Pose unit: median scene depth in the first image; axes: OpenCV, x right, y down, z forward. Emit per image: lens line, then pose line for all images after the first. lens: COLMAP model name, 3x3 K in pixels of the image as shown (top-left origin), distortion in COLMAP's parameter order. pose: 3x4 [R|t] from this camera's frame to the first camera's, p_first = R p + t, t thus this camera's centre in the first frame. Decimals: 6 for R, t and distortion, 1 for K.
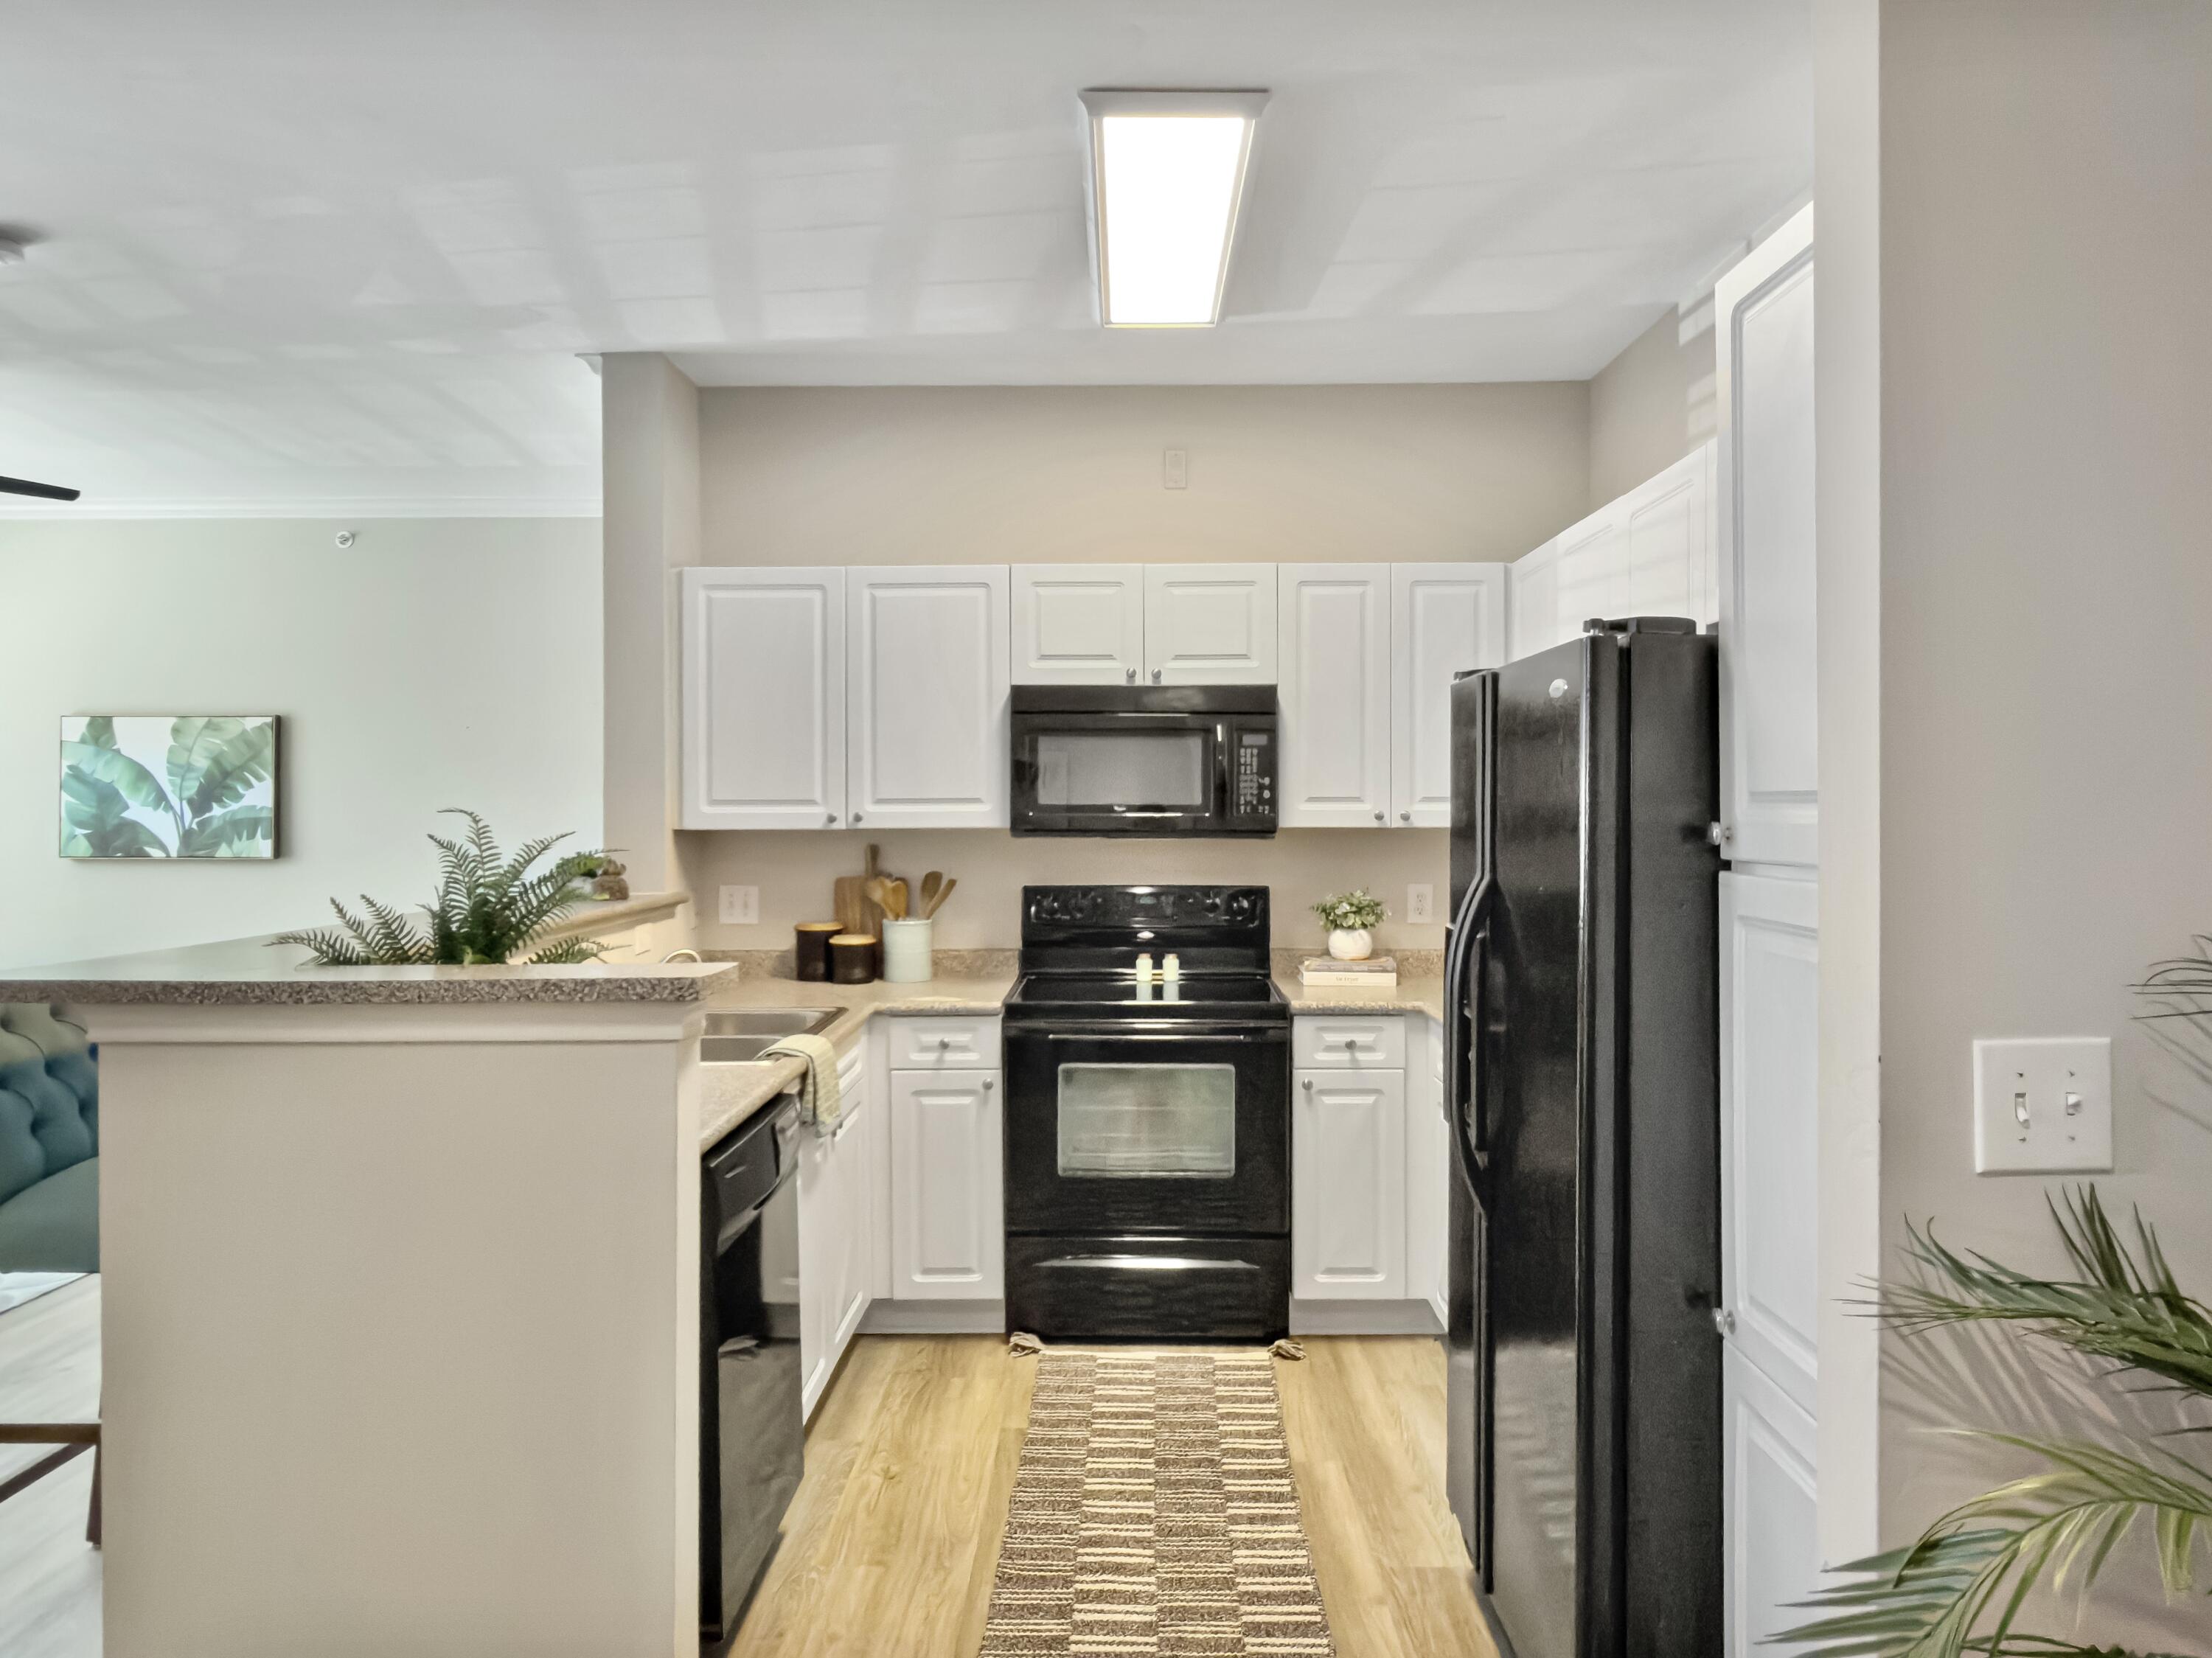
lens RADIAL K [[1450.8, 0, 1110.0], [0, 1450.8, 816.4], [0, 0, 1]] dist [0.001461, -0.002629]
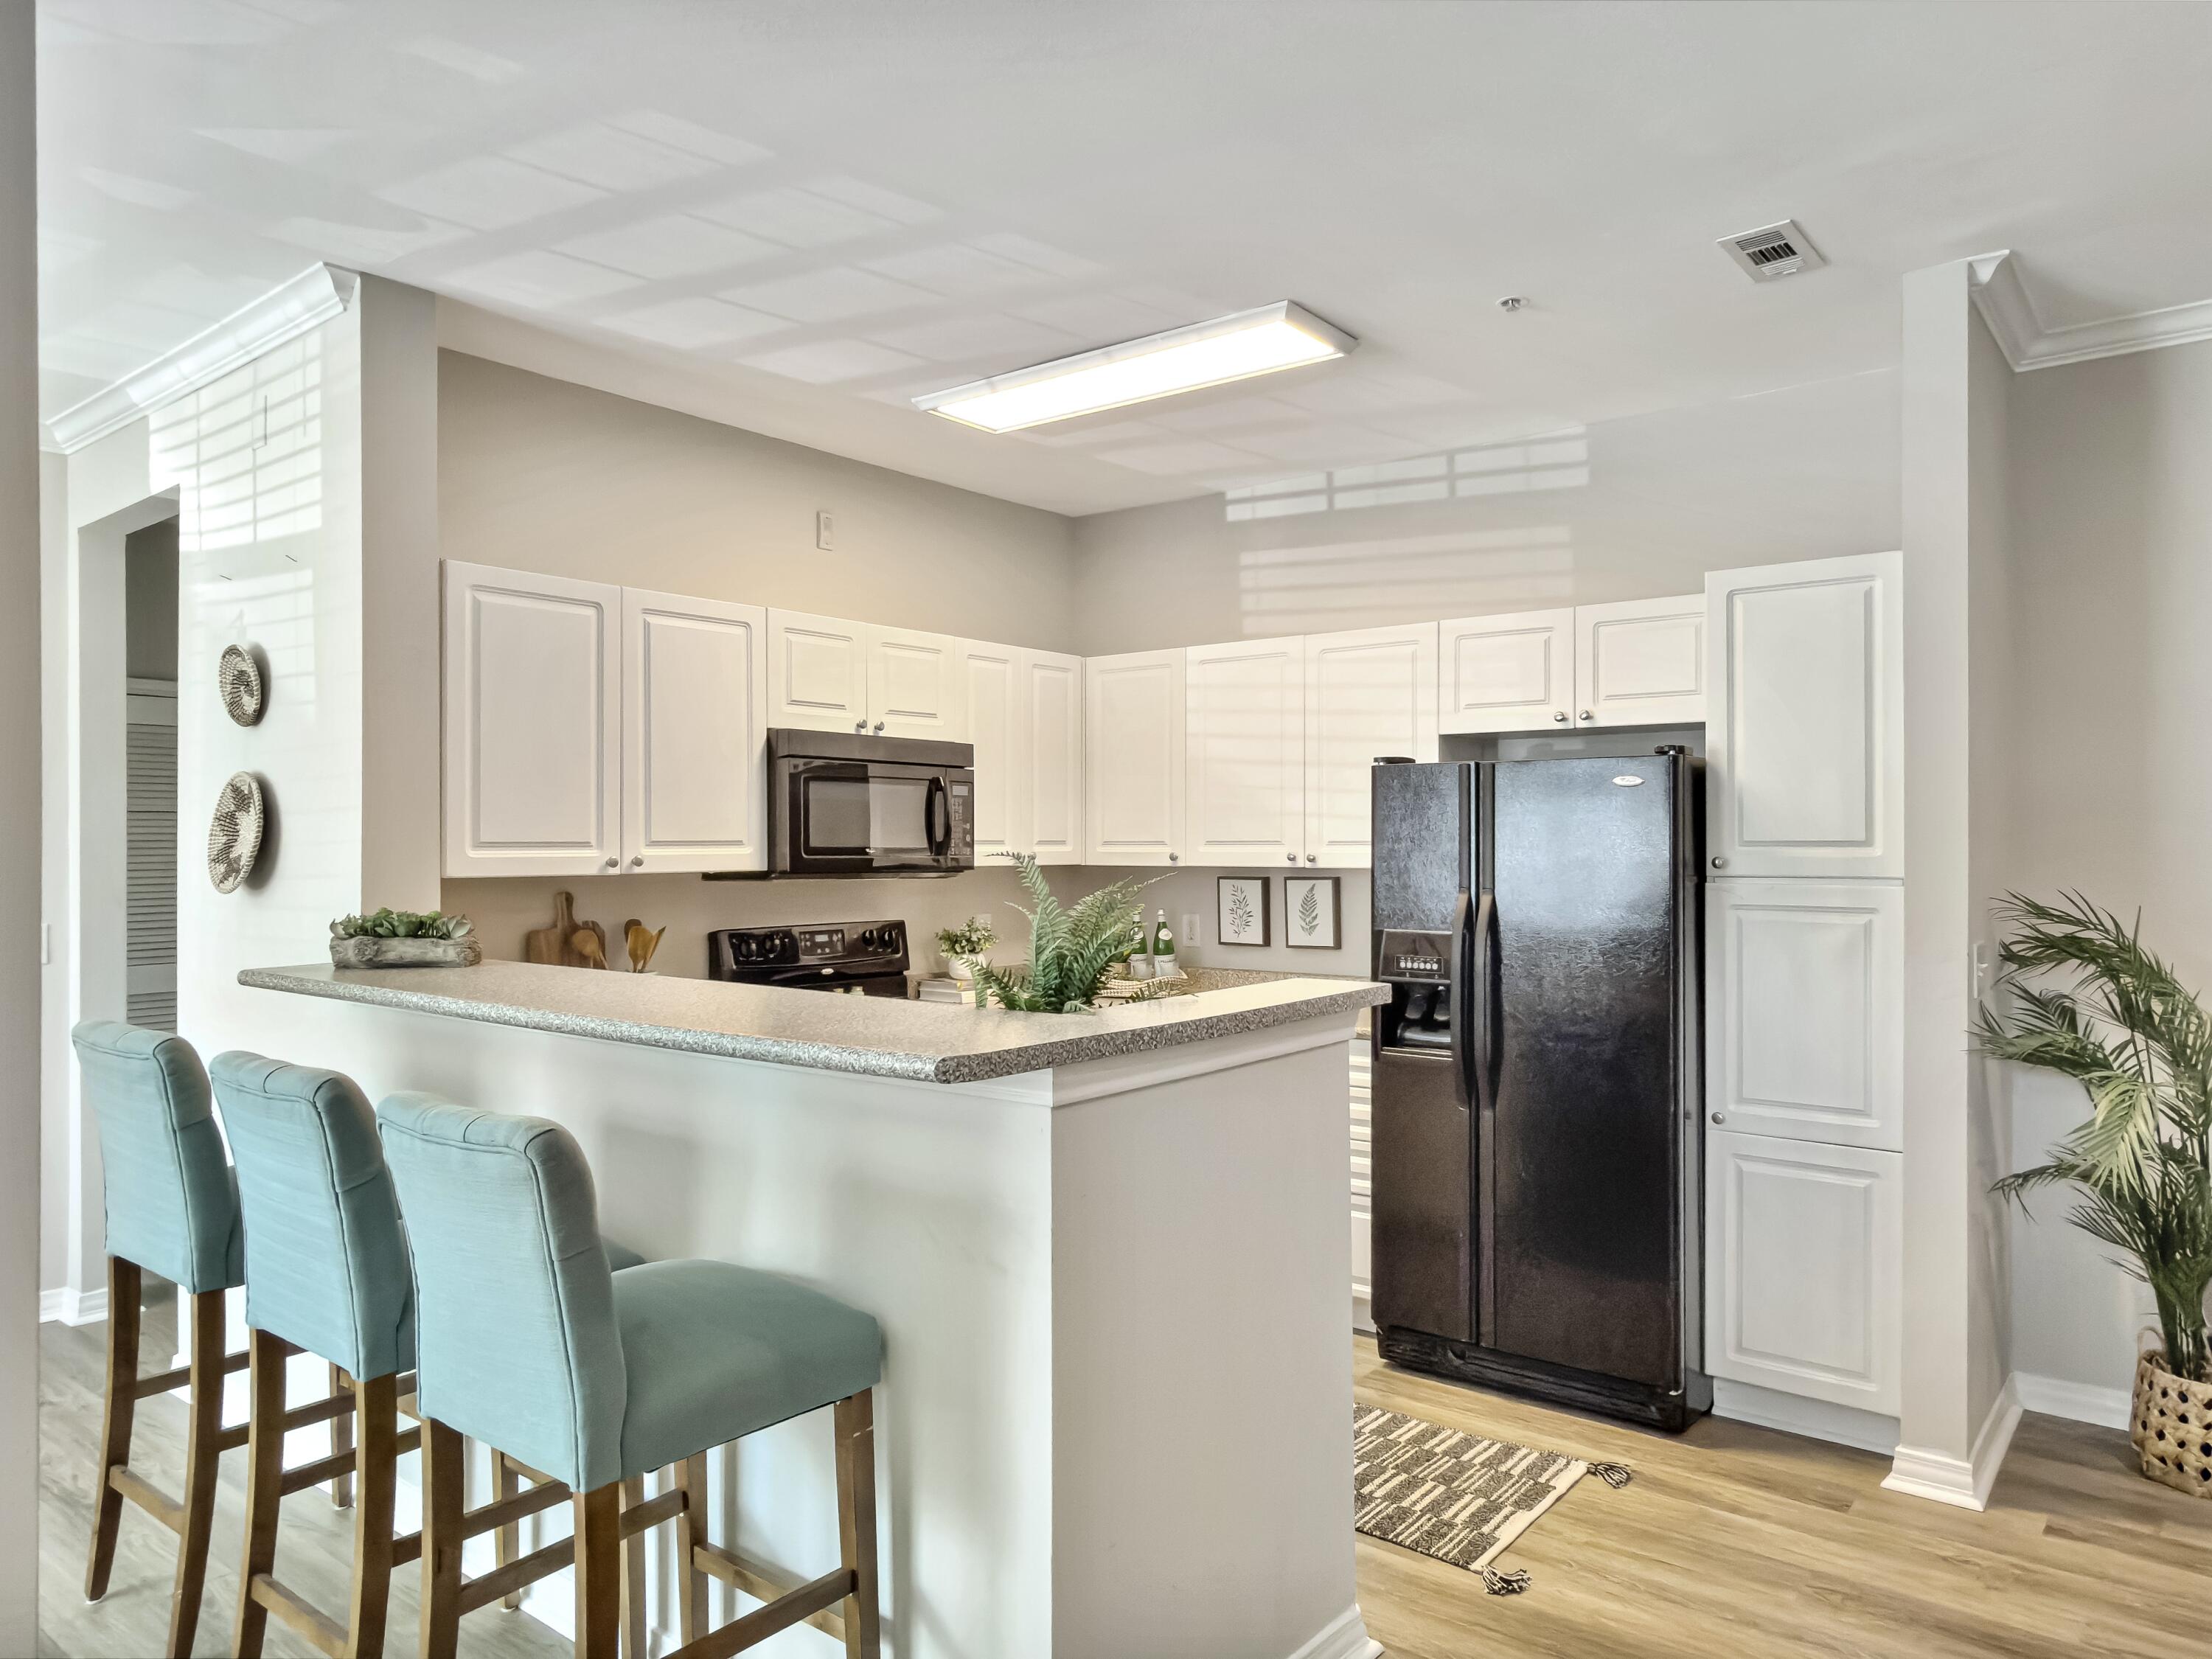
lens RADIAL K [[1400.3, 0, 1169.5], [0, 1400.3, 842.4], [0, 0, 1]] dist [-0.002261, -0.001548]
pose [[0.621795, 0.000460, 0.783180, -0.642657], [0.007231, 0.999954, -0.006328, -0.003256], [-0.783146, 0.009598, 0.621763, 0.182228]]
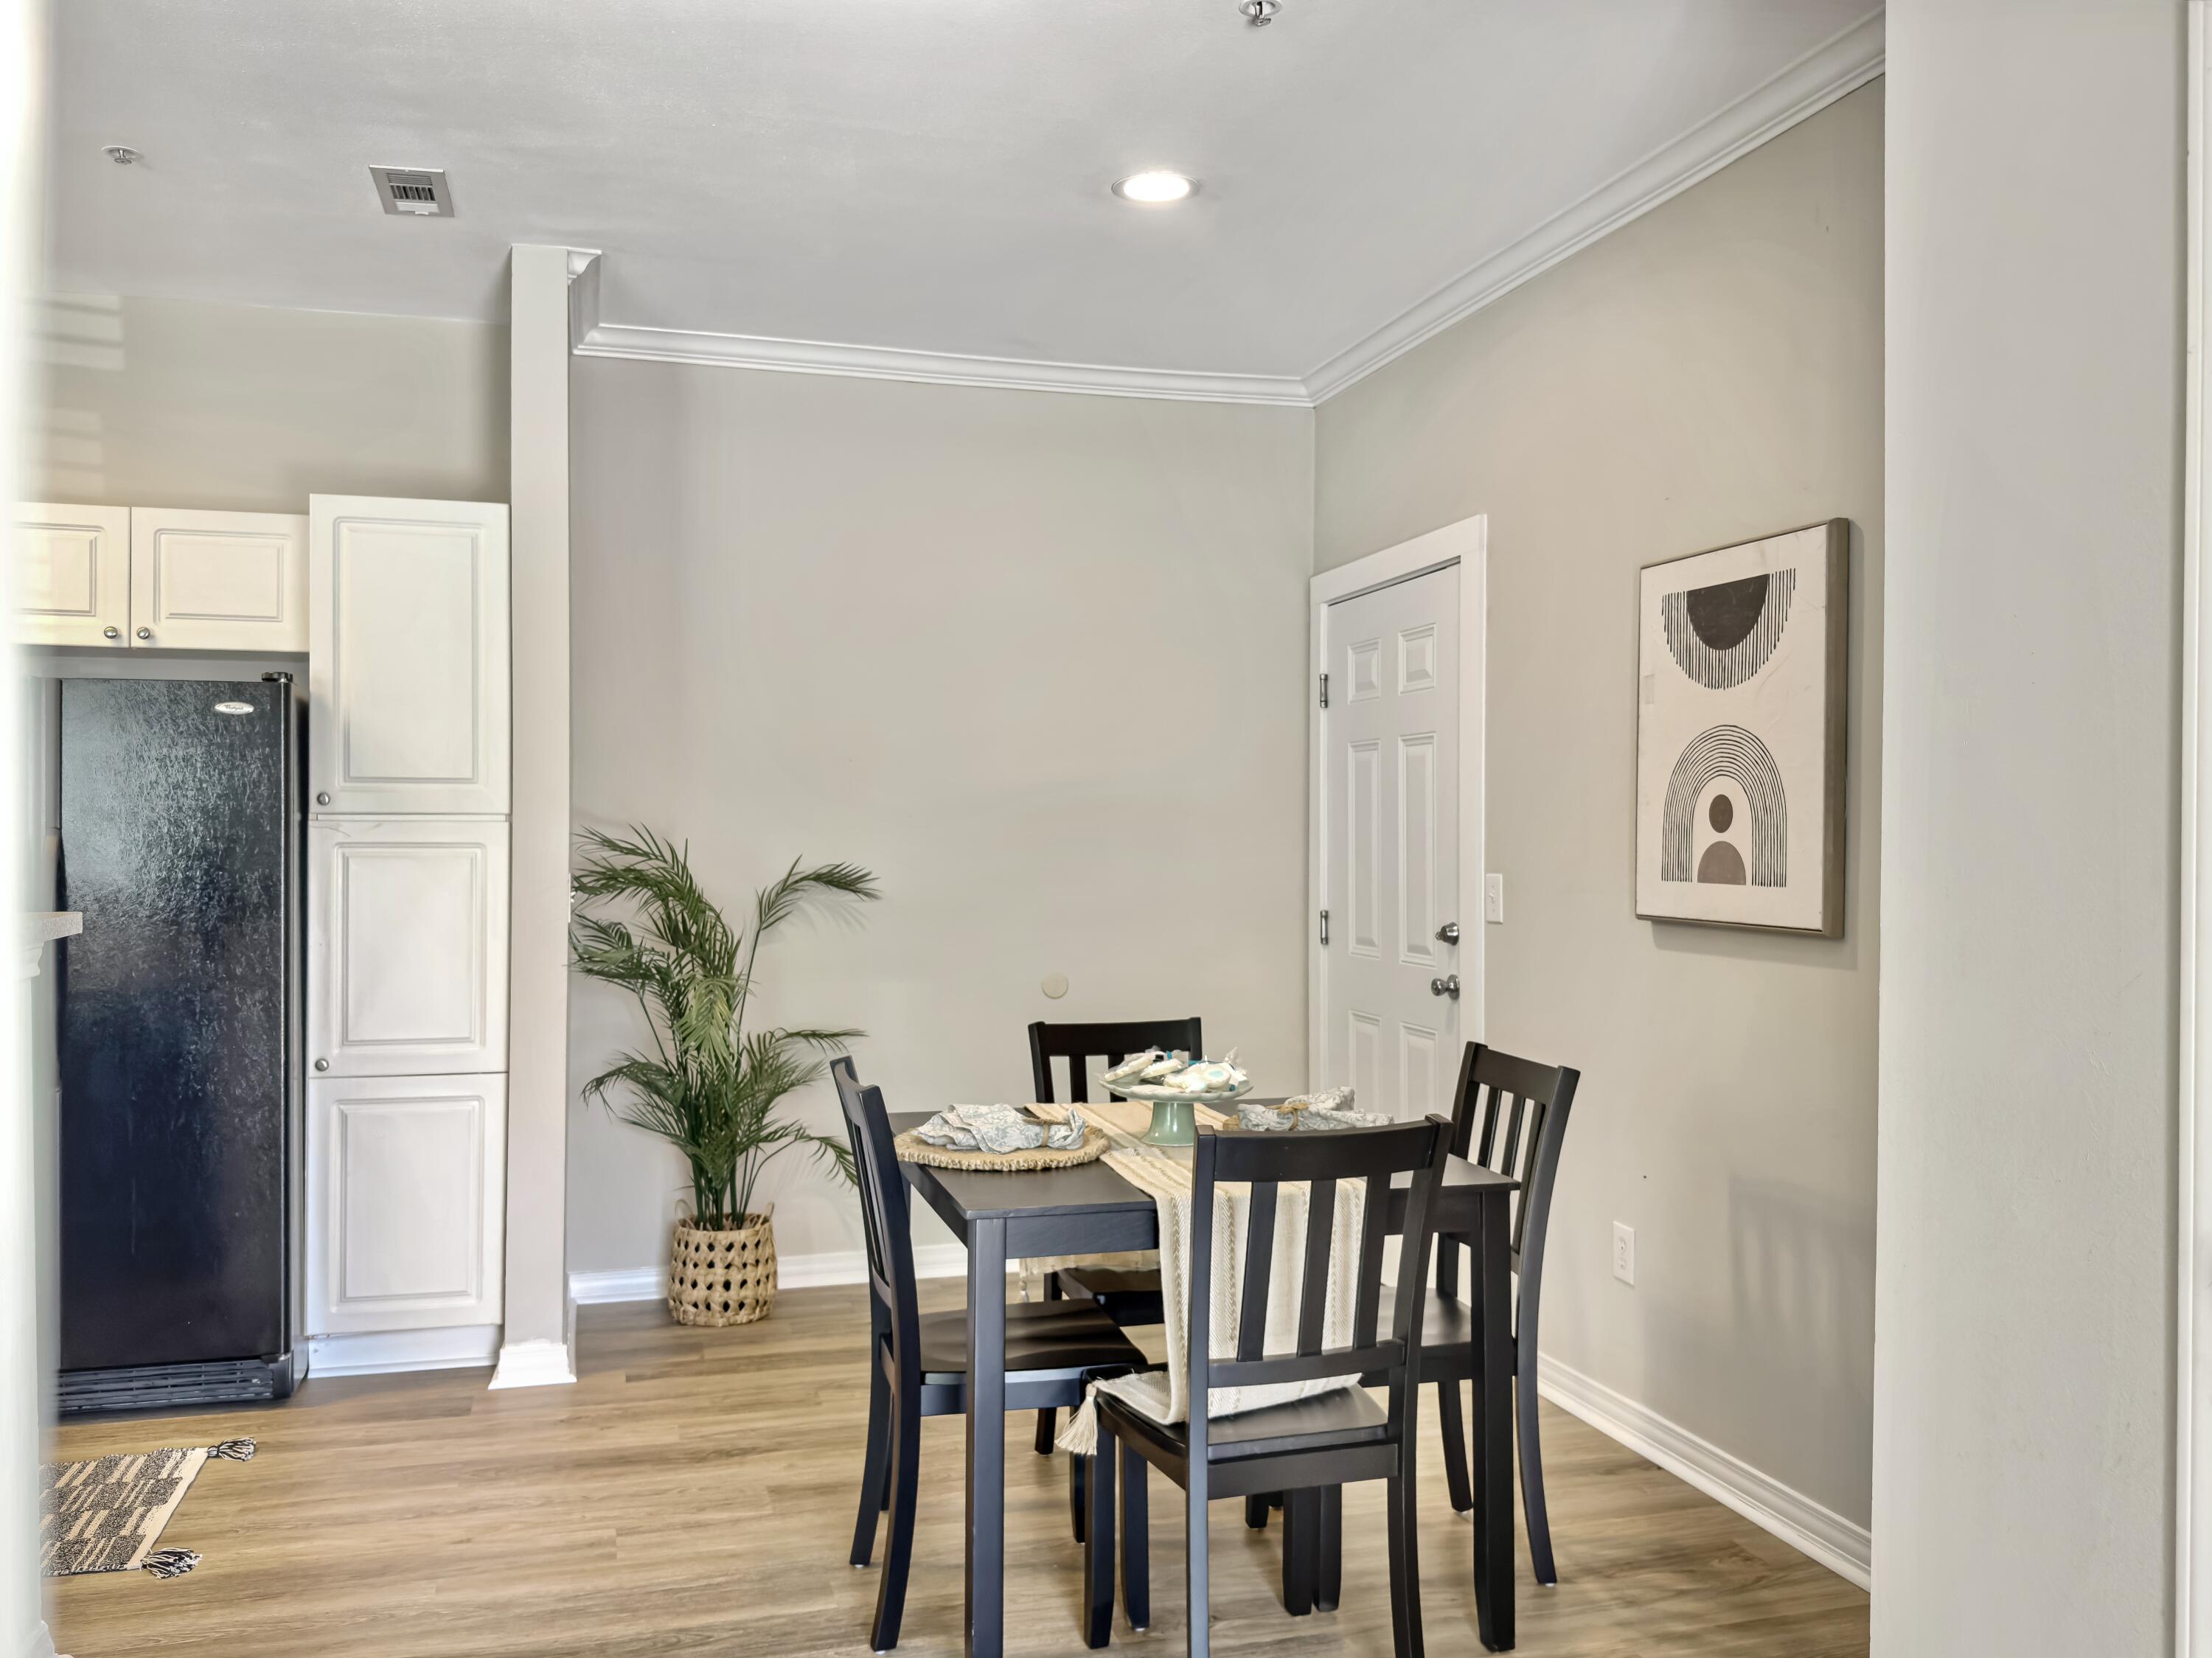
lens RADIAL K [[1681.2, 0, 1004.1], [0, 1681.2, 836.0], [0, 0, 1]] dist [0.073492, -0.134678]
pose [[-0.222486, -0.002081, 0.974934, -0.813103], [0.004284, 0.999986, 0.003112, 0.024956], [-0.974927, 0.004869, -0.222474, 0.278132]]
